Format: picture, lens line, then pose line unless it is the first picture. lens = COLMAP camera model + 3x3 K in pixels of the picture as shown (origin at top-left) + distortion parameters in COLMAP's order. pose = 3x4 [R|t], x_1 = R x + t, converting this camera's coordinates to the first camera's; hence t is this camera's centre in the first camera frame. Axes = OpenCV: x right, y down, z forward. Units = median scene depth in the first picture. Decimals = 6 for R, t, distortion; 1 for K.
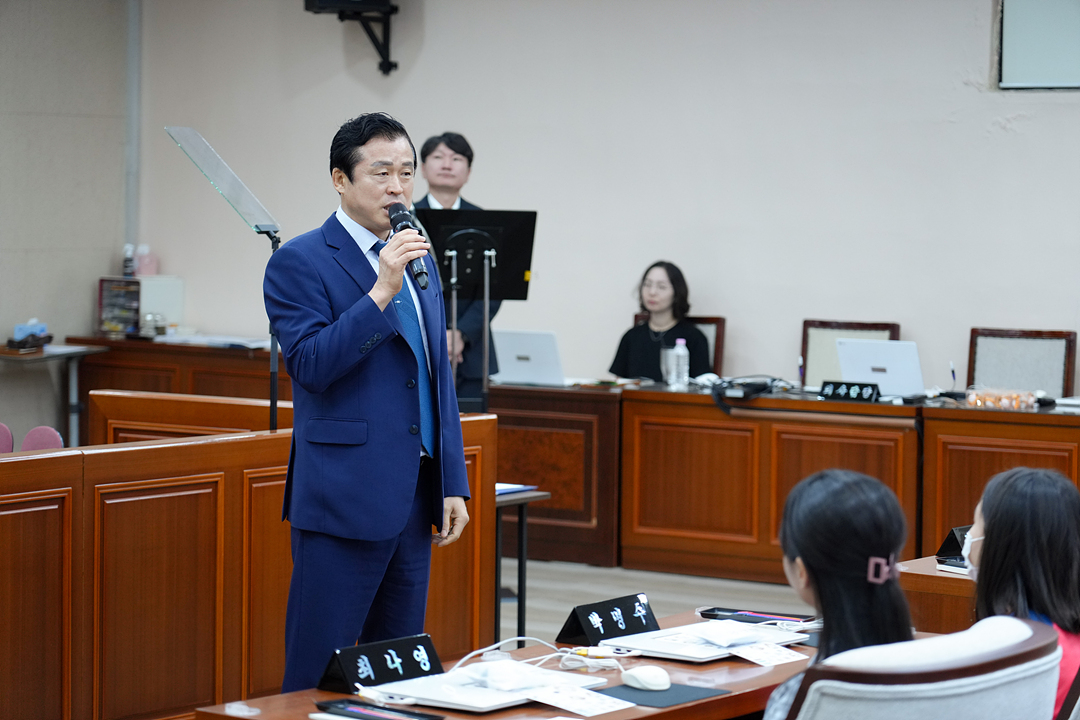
lens RADIAL K [[3104.9, 0, 542.9], [0, 3104.9, 359.3], [0, 0, 1]] dist [-0.228288, 0.000000]
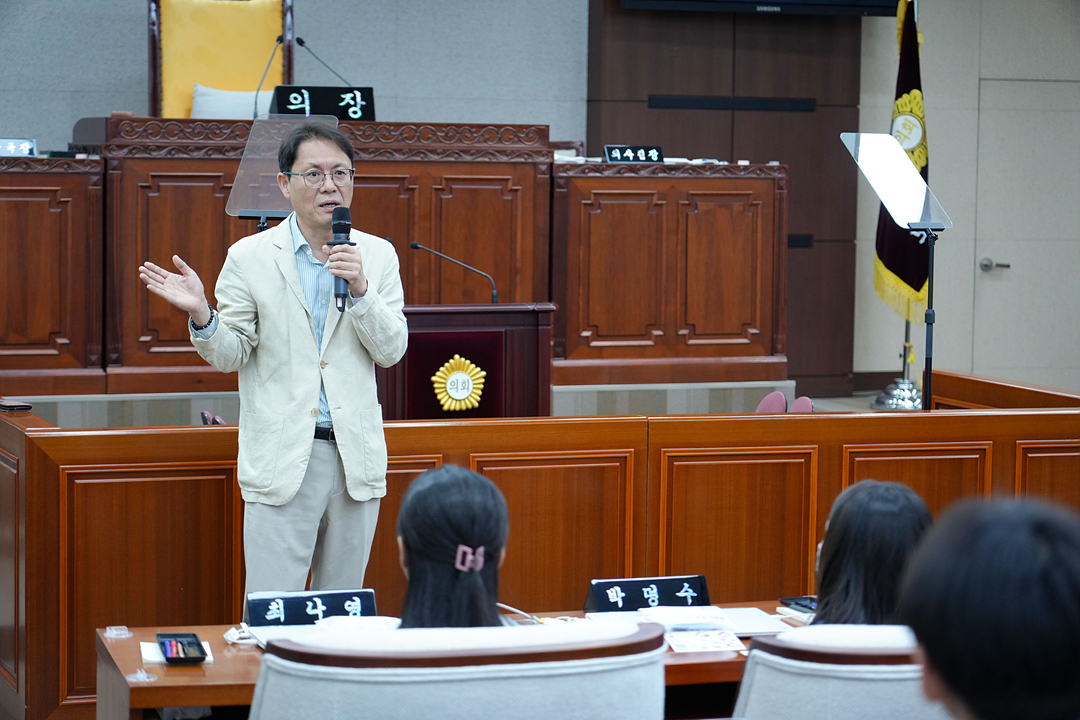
lens RADIAL K [[2713.9, 0, 540.8], [0, 2713.9, 355.9], [0, 0, 1]] dist [-0.002479, 0.000000]
pose [[0.807764, 0.042104, -0.588001, 0.375863], [-0.036292, 0.999106, 0.021685, -0.012494], [0.588388, 0.003823, 0.808570, 0.148950]]
